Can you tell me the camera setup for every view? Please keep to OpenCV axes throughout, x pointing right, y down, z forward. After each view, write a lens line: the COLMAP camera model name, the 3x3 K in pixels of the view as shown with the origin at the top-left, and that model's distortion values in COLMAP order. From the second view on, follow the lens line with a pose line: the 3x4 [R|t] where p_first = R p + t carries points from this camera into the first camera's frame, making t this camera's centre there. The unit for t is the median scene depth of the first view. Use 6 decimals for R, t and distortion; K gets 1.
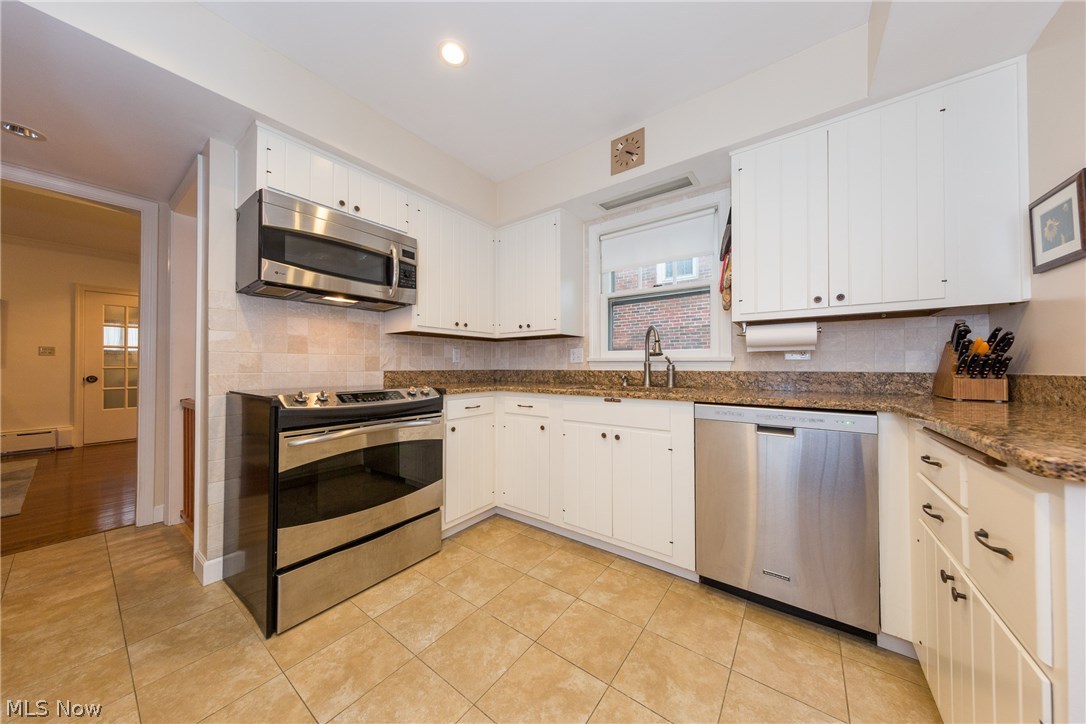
lens RADIAL K [[344.5, 0, 540.9], [0, 344.5, 360.4], [0, 0, 1]] dist [0.005429, -0.000606]
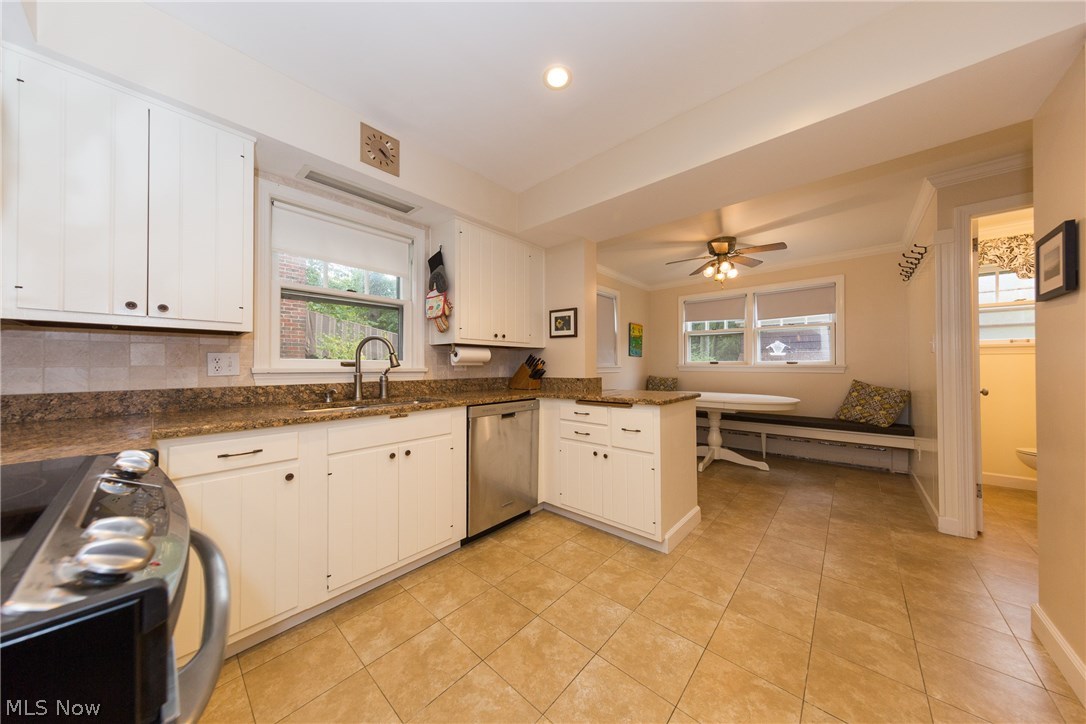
lens RADIAL K [[344.5, 0, 545.2], [0, 344.5, 358.1], [0, 0, 1]] dist [0.005429, -0.000606]
pose [[0.083689, 0.020647, 0.996278, -0.652228], [-0.015998, 0.999684, -0.019374, -0.029861], [-0.996363, -0.014317, 0.083993, 0.478965]]
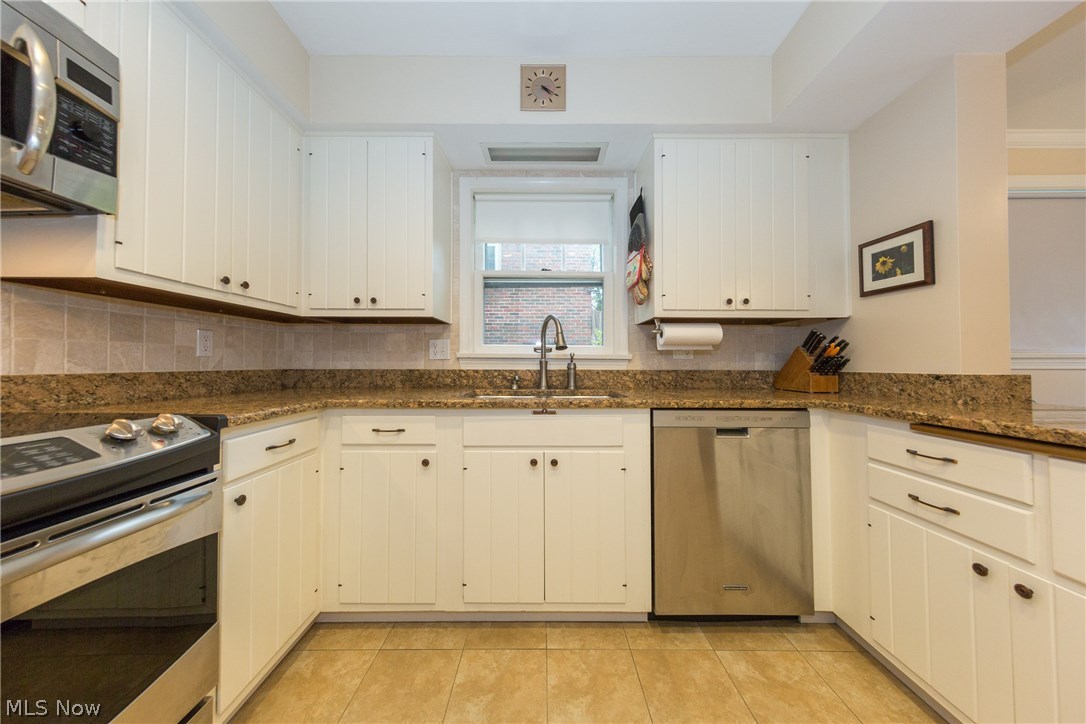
lens RADIAL K [[344.5, 0, 540.8], [0, 344.5, 356.5], [0, 0, 1]] dist [0.005429, -0.000606]
pose [[0.800862, 0.013593, 0.598695, -0.216091], [-0.013791, 0.999896, -0.004254, 0.001764], [-0.598691, -0.004850, 0.800966, 0.390290]]
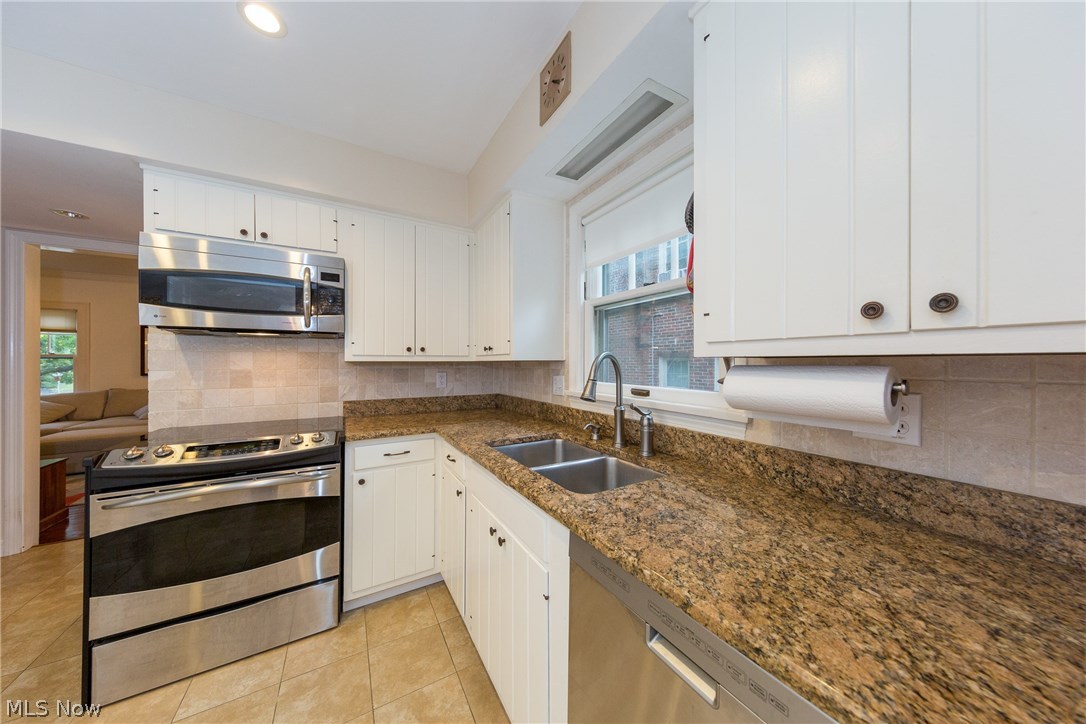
lens RADIAL K [[344.5, 0, 539.7], [0, 344.5, 361.3], [0, 0, 1]] dist [0.005429, -0.000606]
pose [[0.920608, -0.003435, -0.390474, 0.480042], [0.008684, 0.999894, 0.011679, -0.100520], [0.390392, -0.014142, 0.920540, 0.407365]]
